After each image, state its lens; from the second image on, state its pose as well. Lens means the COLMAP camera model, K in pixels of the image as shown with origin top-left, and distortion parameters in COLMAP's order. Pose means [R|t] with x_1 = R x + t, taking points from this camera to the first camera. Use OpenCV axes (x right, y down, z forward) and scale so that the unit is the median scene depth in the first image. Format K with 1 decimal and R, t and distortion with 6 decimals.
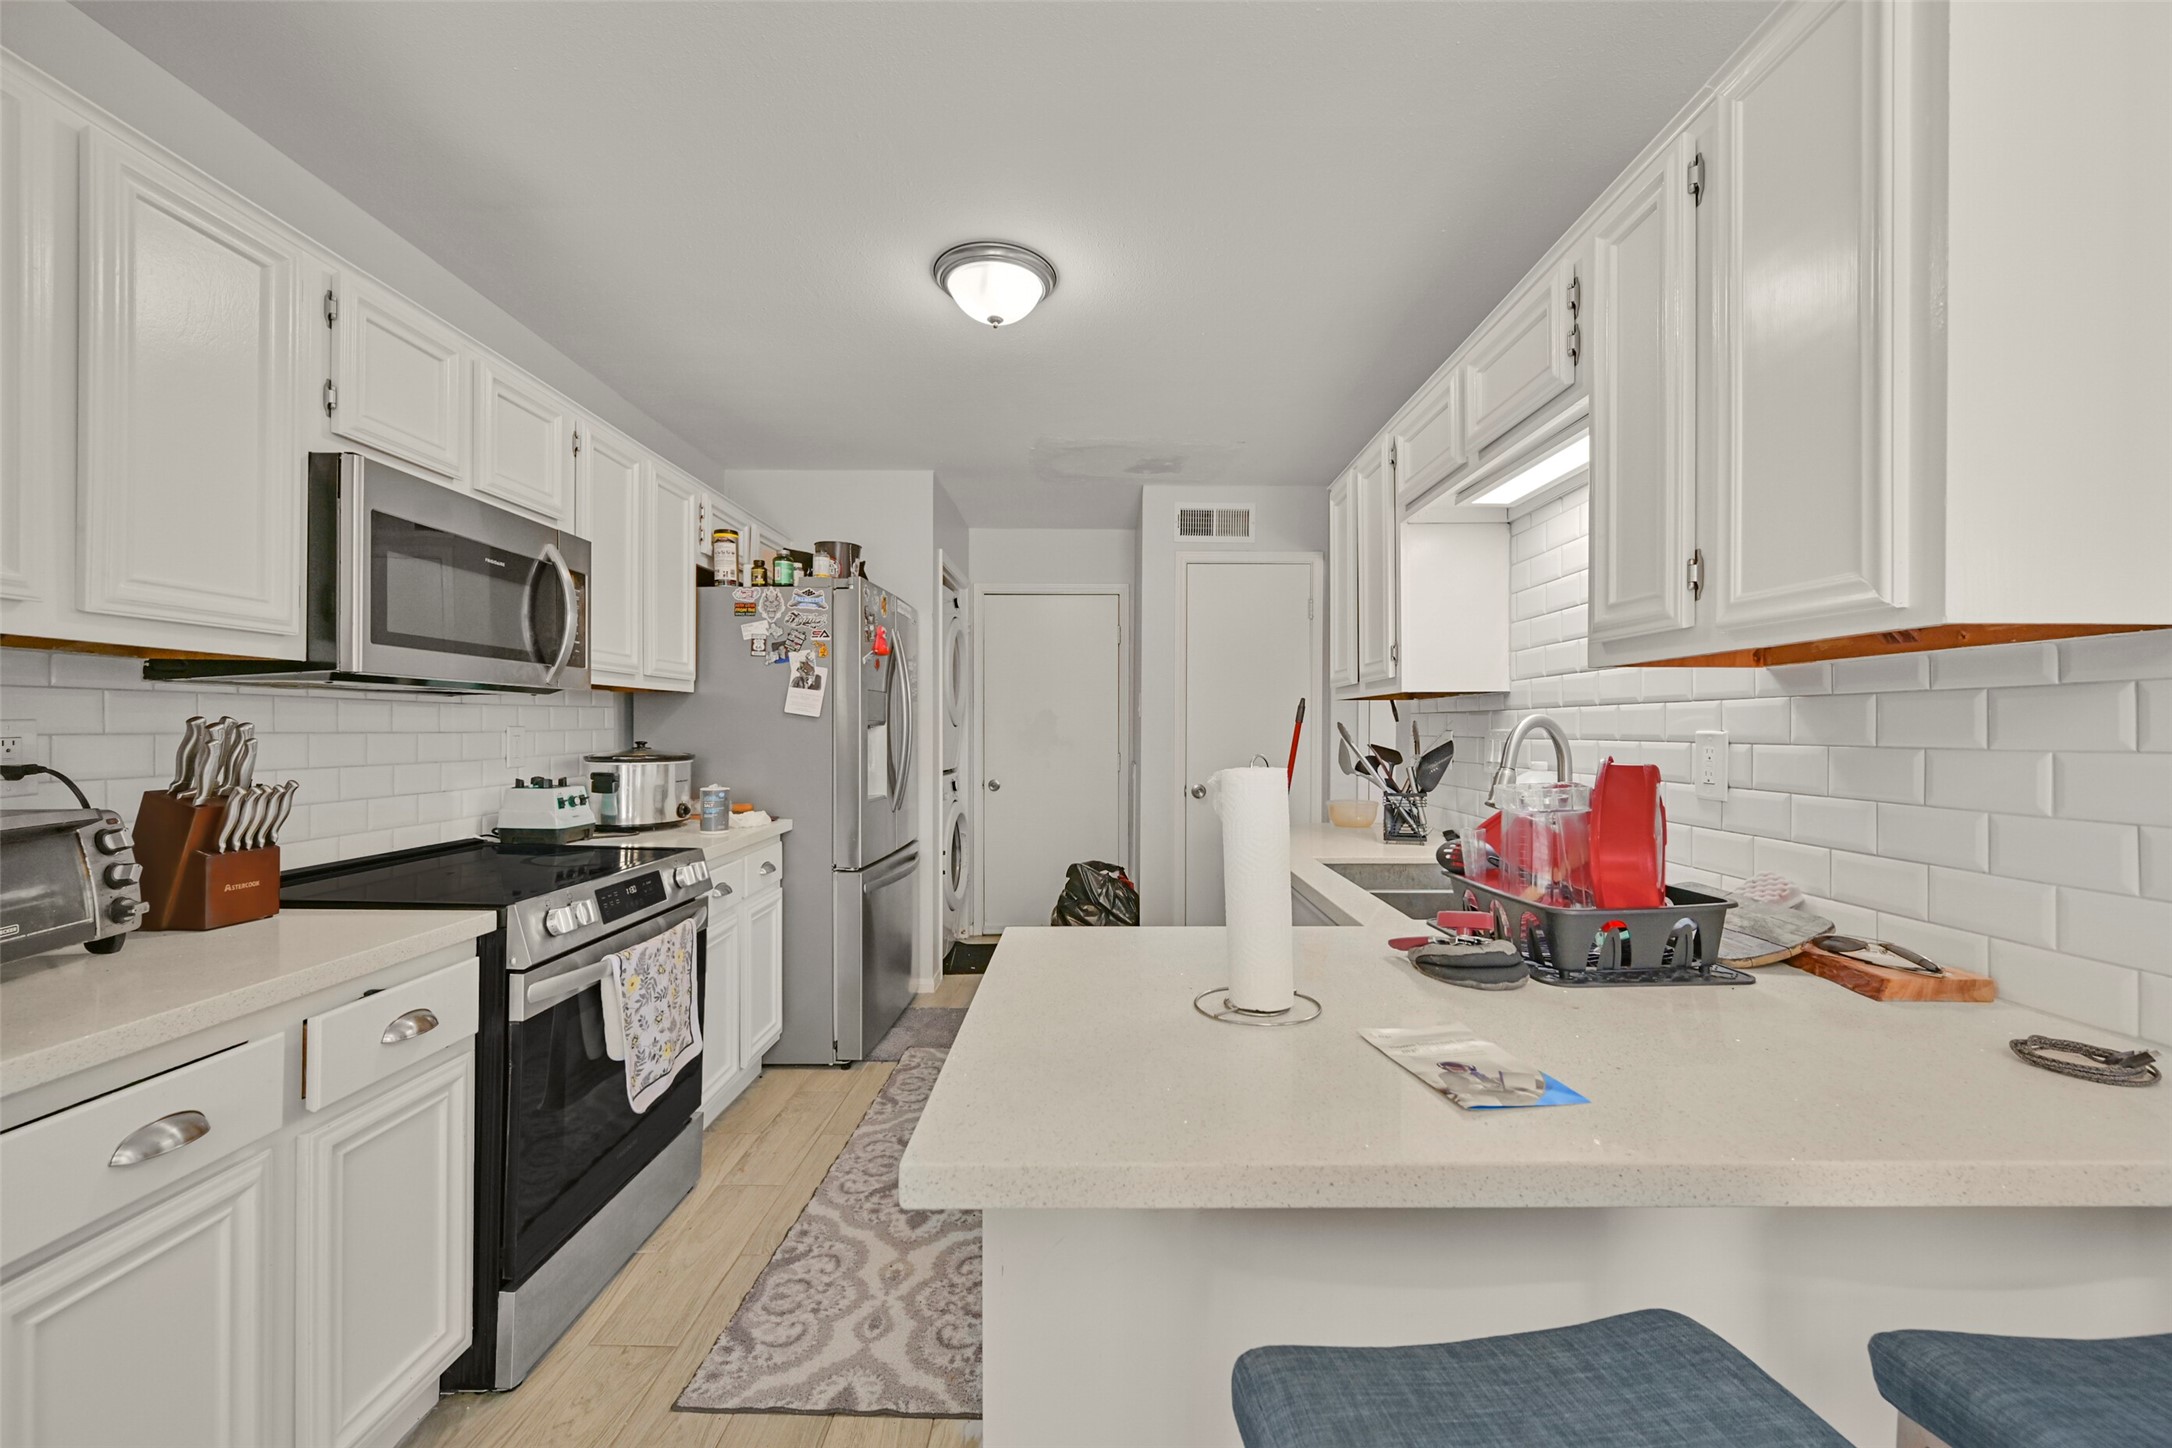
lens RADIAL K [[881.2, 0, 1090.5], [0, 881.2, 721.4], [0, 0, 1]] dist [-0.000263, -0.000013]
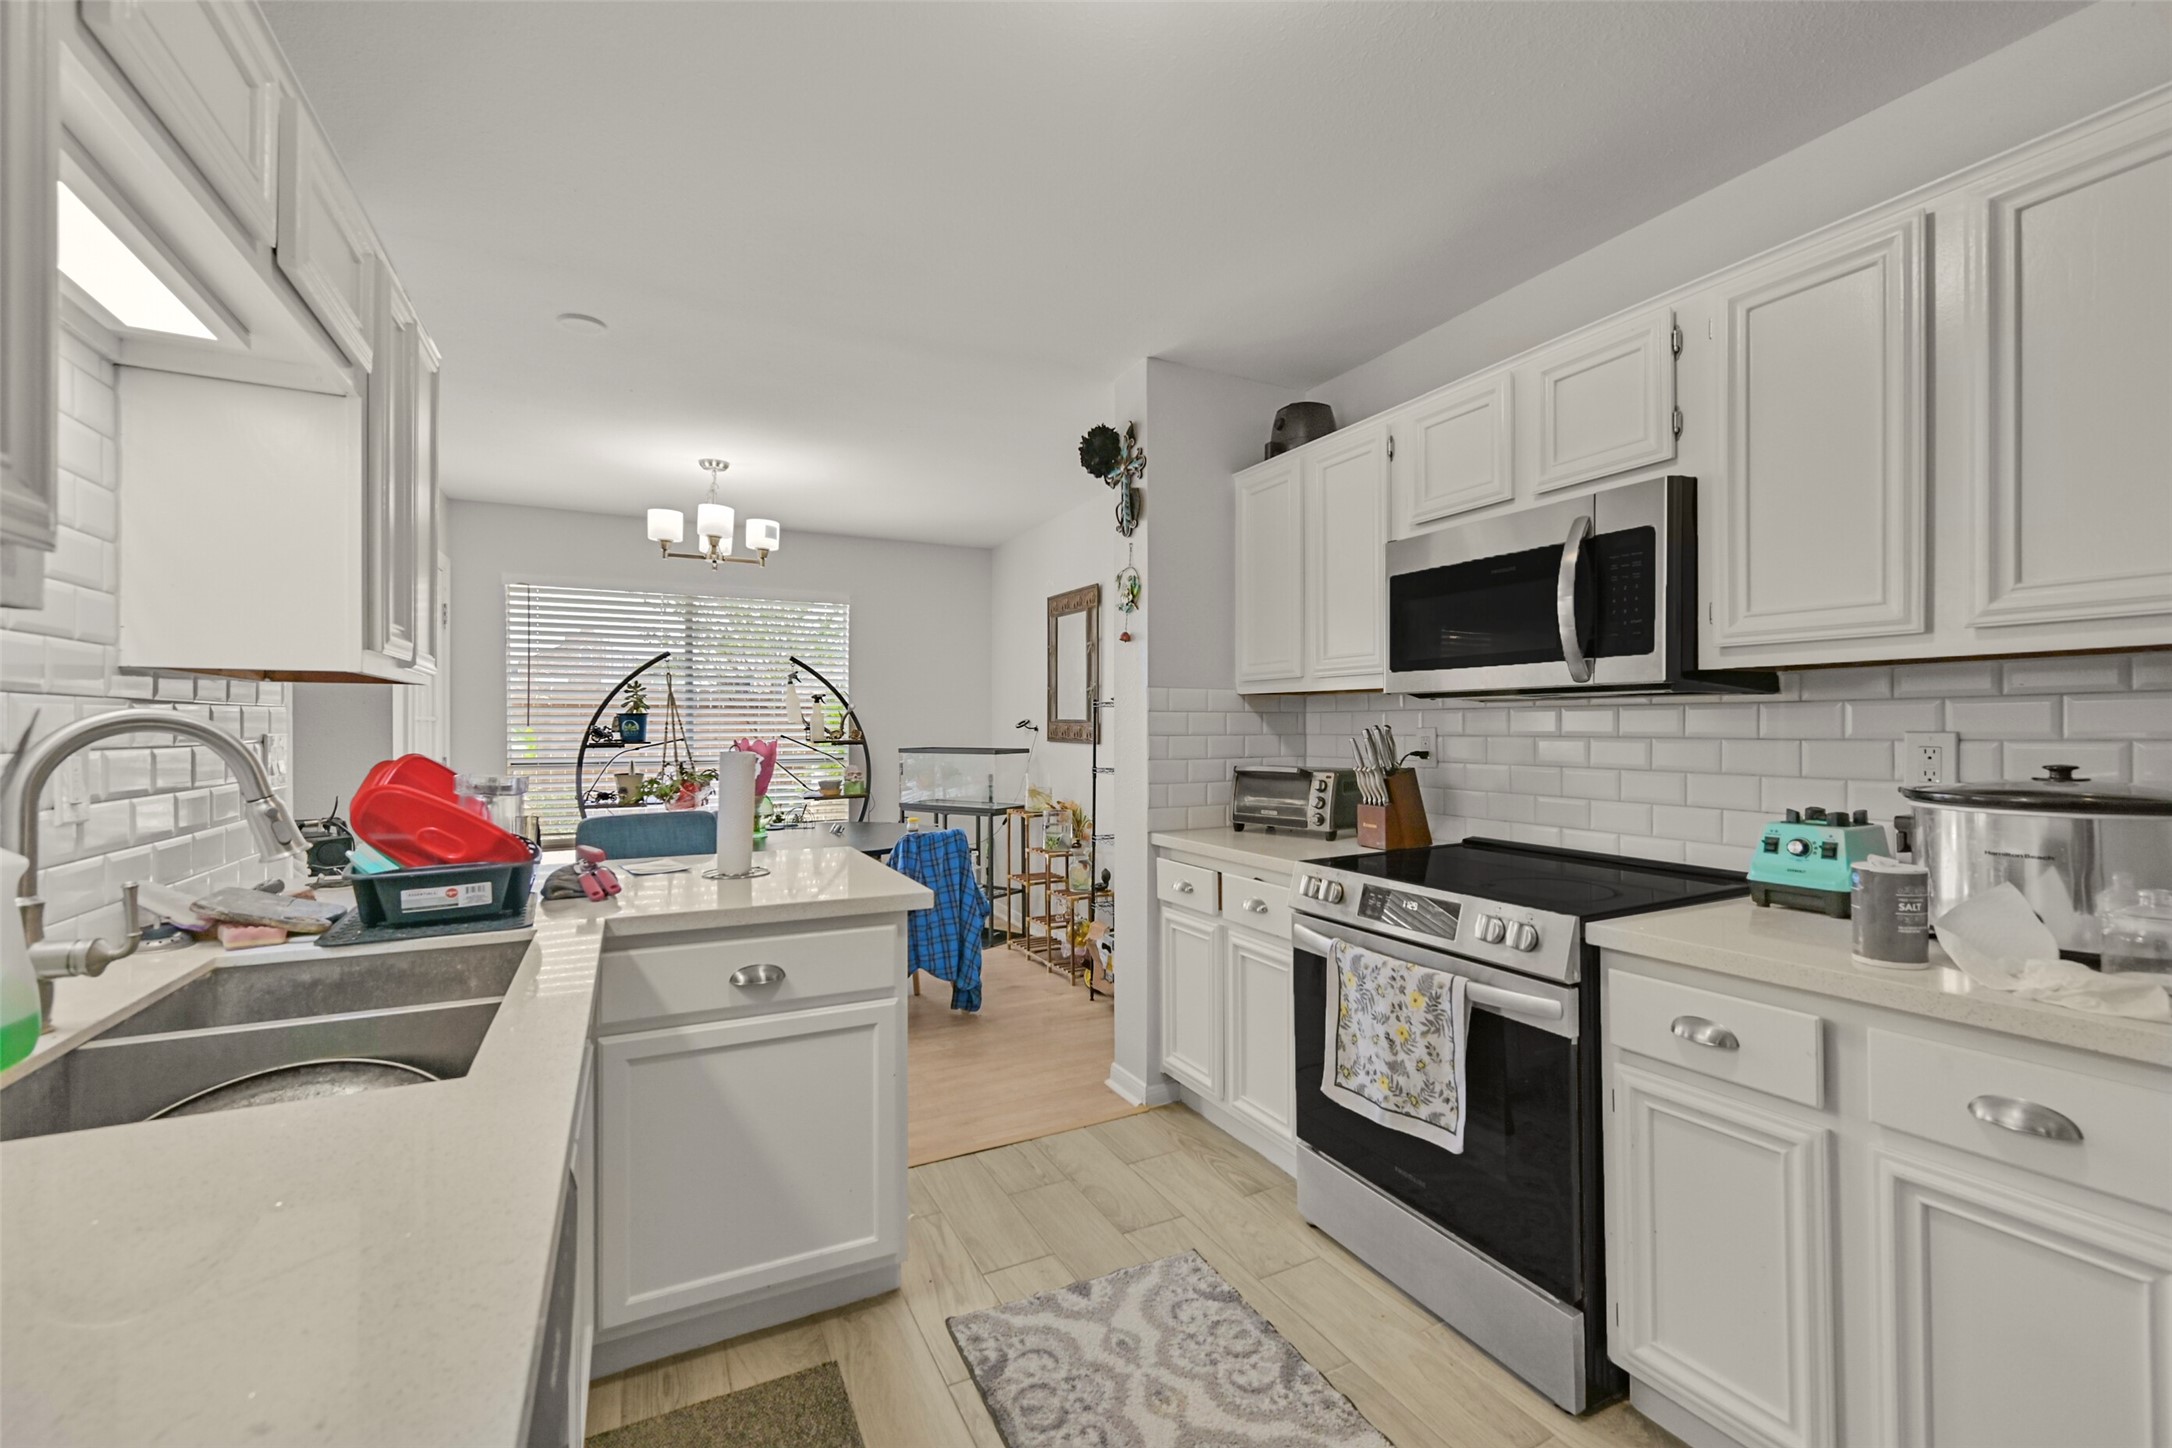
lens RADIAL K [[920.1, 0, 1100.3], [0, 920.1, 726.4], [0, 0, 1]] dist [0.000547, 0.000196]
pose [[-0.888549, -0.005924, -0.458743, 0.236138], [-0.001432, 0.999948, -0.010138, 0.012746], [0.458779, -0.008351, -0.888511, 1.813293]]
